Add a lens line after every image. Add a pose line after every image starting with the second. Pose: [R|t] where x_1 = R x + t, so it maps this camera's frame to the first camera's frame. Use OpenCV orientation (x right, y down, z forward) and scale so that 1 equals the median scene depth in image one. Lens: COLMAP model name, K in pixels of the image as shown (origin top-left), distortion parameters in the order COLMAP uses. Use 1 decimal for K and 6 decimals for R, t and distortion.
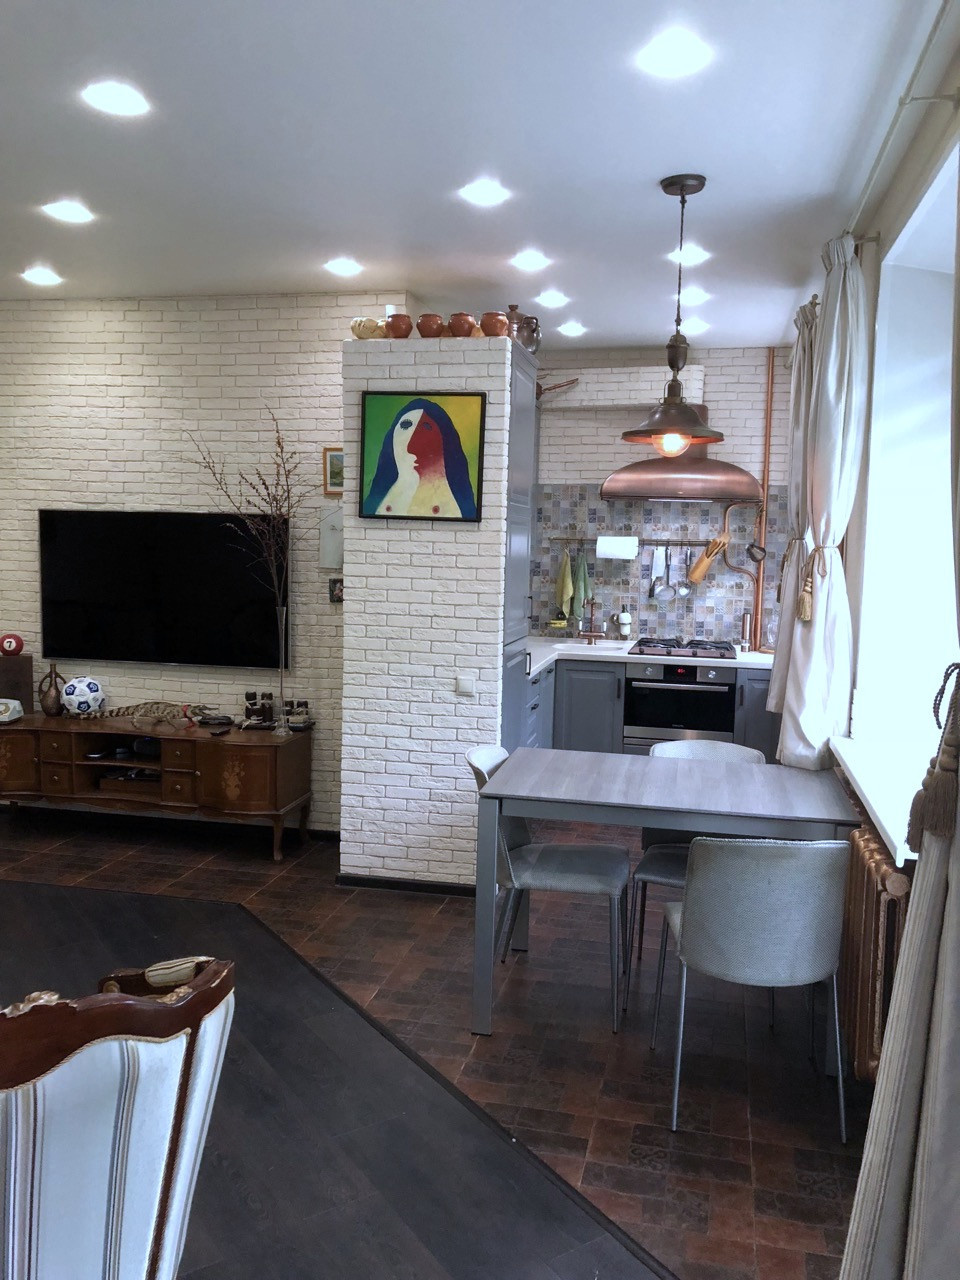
lens RADIAL K [[1033.7, 0, 480.1], [0, 1033.7, 641.4], [0, 0, 1]] dist [0.003785, -0.014856]
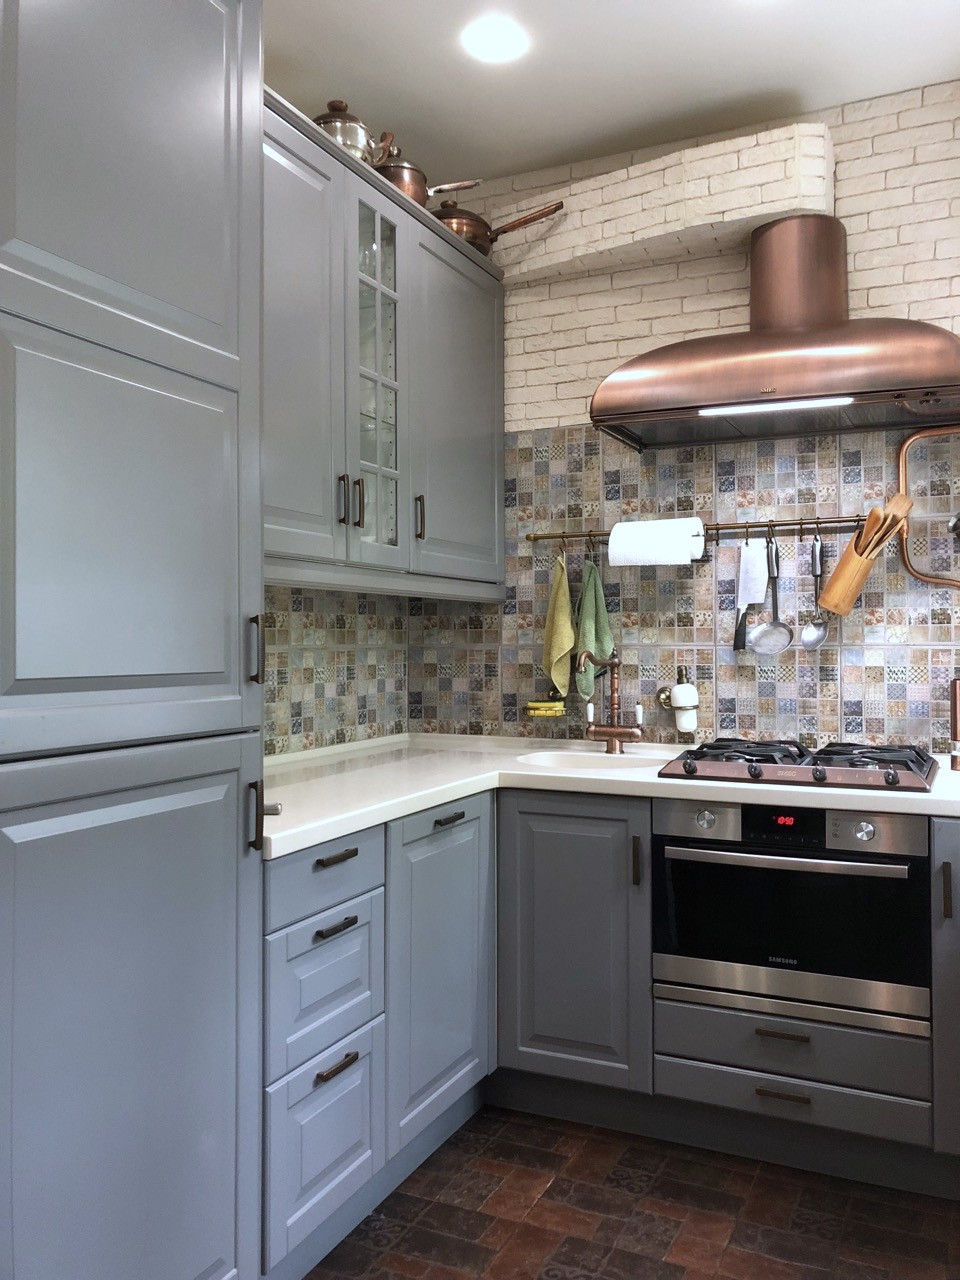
lens RADIAL K [[1033.7, 0, 487.4], [0, 1033.7, 634.3], [0, 0, 1]] dist [0.003785, -0.014856]
pose [[0.975586, -0.027679, -0.217866, 0.155882], [0.005324, 0.994715, -0.102538, -0.002783], [0.219553, 0.098874, 0.970577, 0.526085]]
